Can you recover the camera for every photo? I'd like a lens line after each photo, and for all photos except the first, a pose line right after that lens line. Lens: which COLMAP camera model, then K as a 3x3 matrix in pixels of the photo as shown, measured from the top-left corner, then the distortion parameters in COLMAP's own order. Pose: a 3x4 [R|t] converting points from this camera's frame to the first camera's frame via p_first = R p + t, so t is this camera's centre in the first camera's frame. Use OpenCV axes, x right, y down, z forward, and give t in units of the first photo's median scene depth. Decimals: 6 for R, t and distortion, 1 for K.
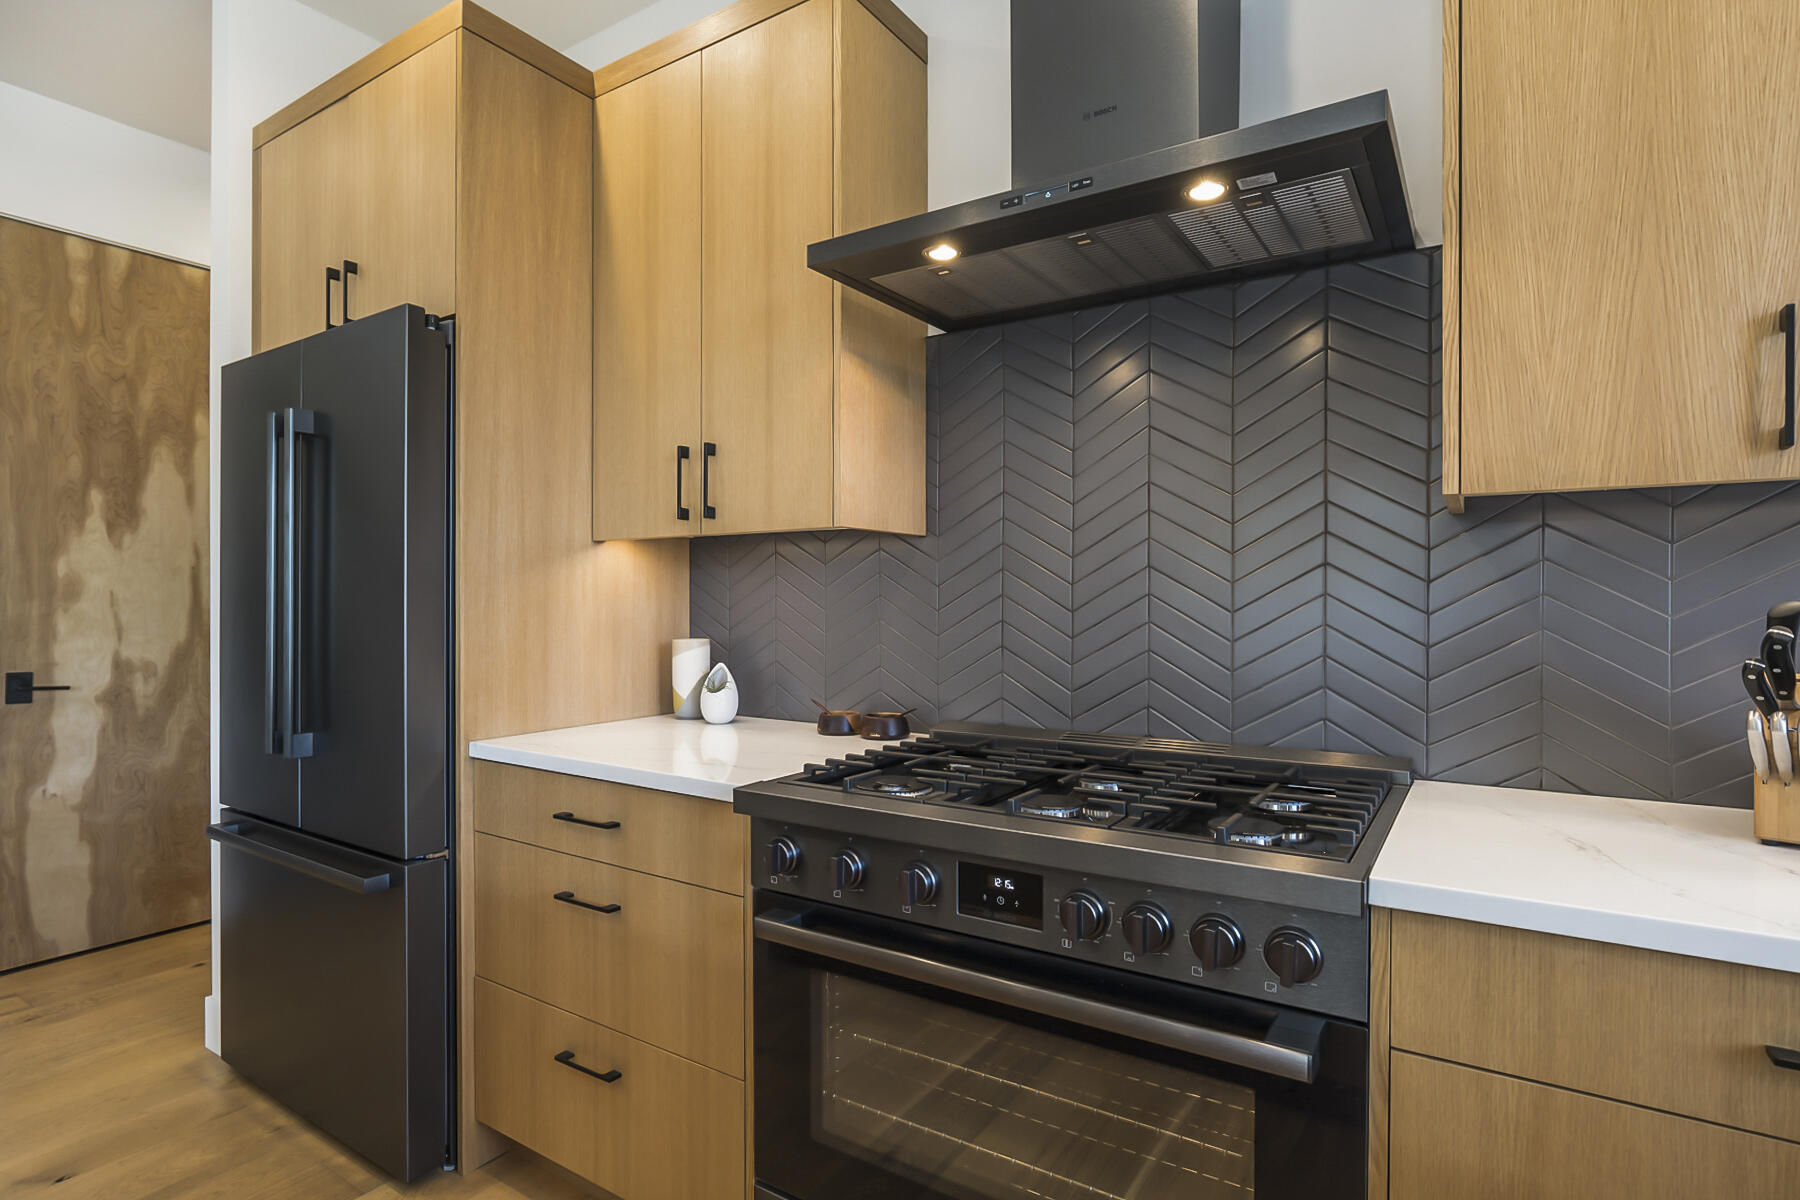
lens RADIAL K [[911.4, 0, 897.2], [0, 911.4, 593.5], [0, 0, 1]] dist [-0.011383, 0.005249]
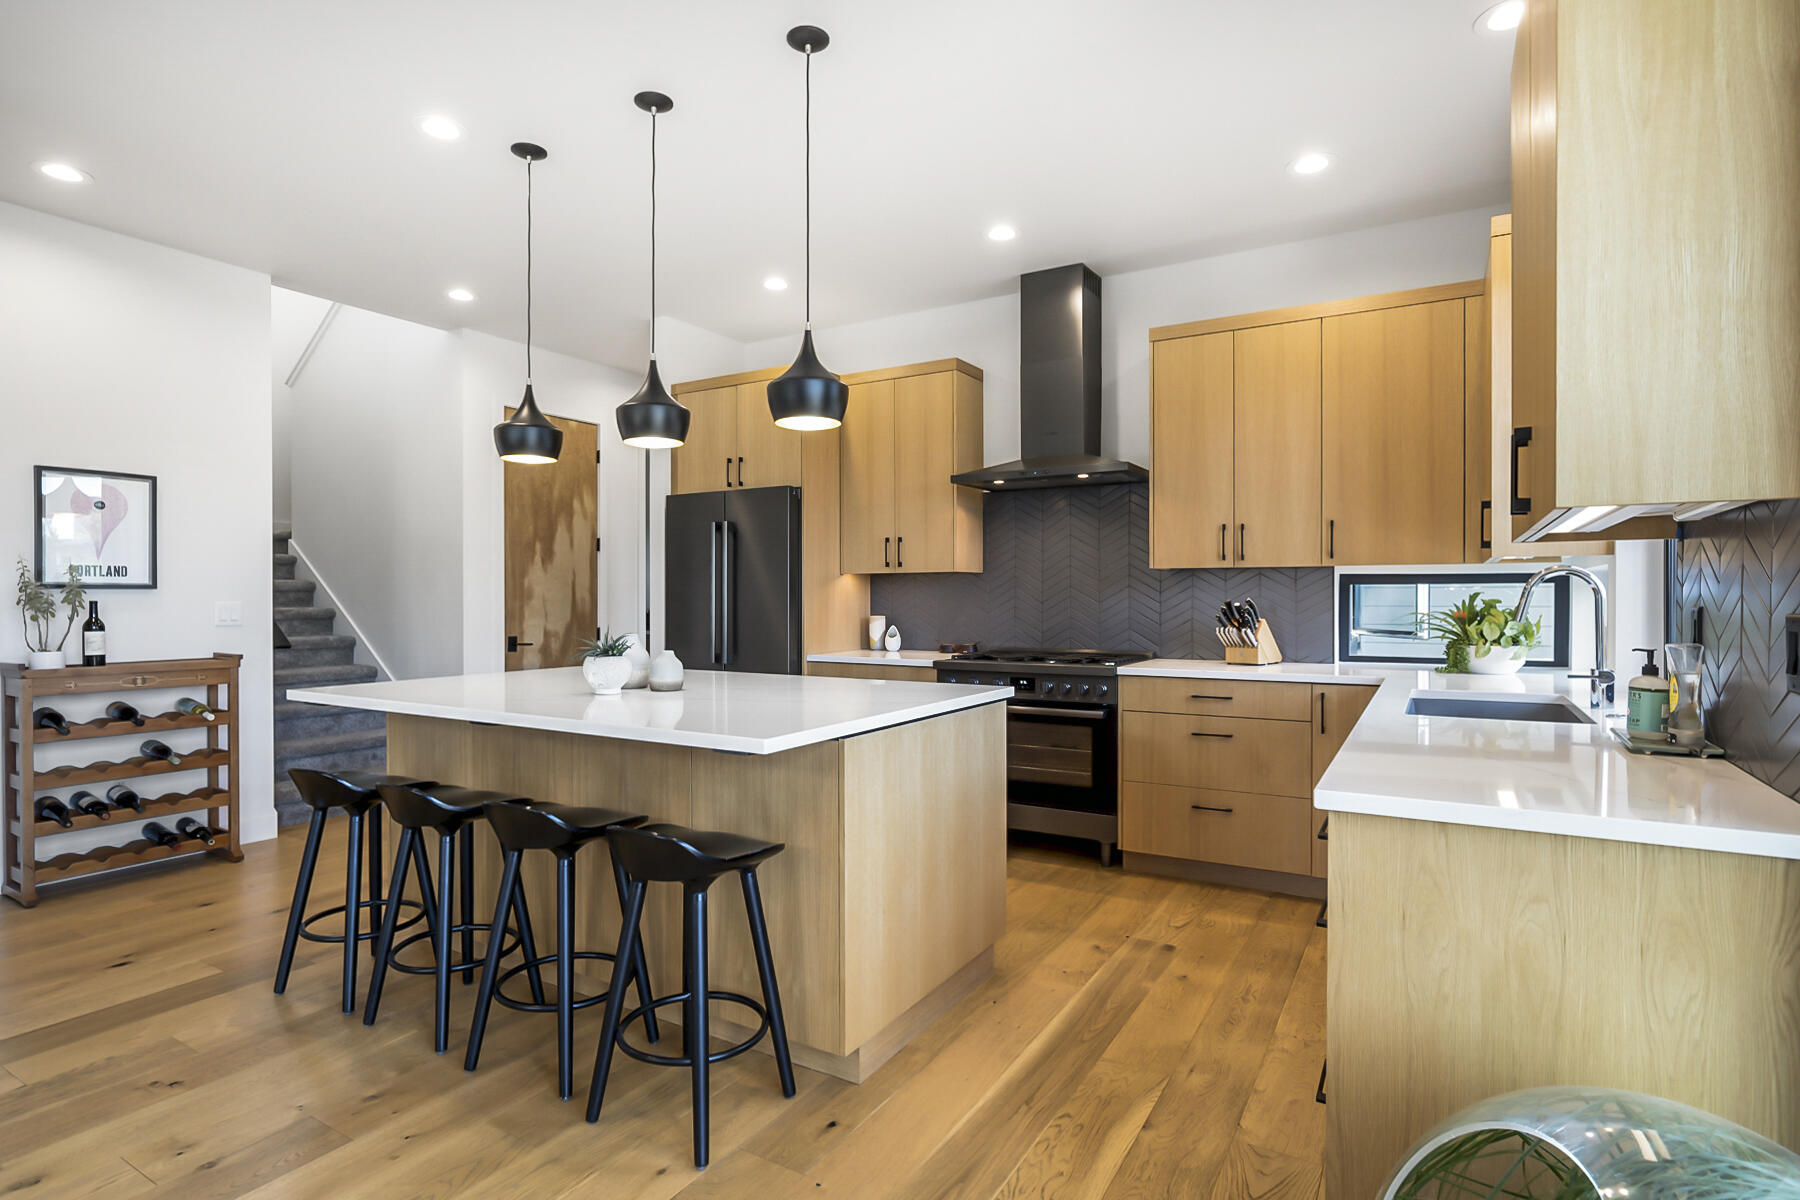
lens RADIAL K [[911.4, 0, 900.2], [0, 911.4, 603.5], [0, 0, 1]] dist [-0.011383, 0.005249]
pose [[0.999341, 0.001446, 0.036264, -0.263175], [-0.001652, 0.999983, 0.005665, 0.005052], [-0.036255, -0.005721, 0.999326, -1.367784]]
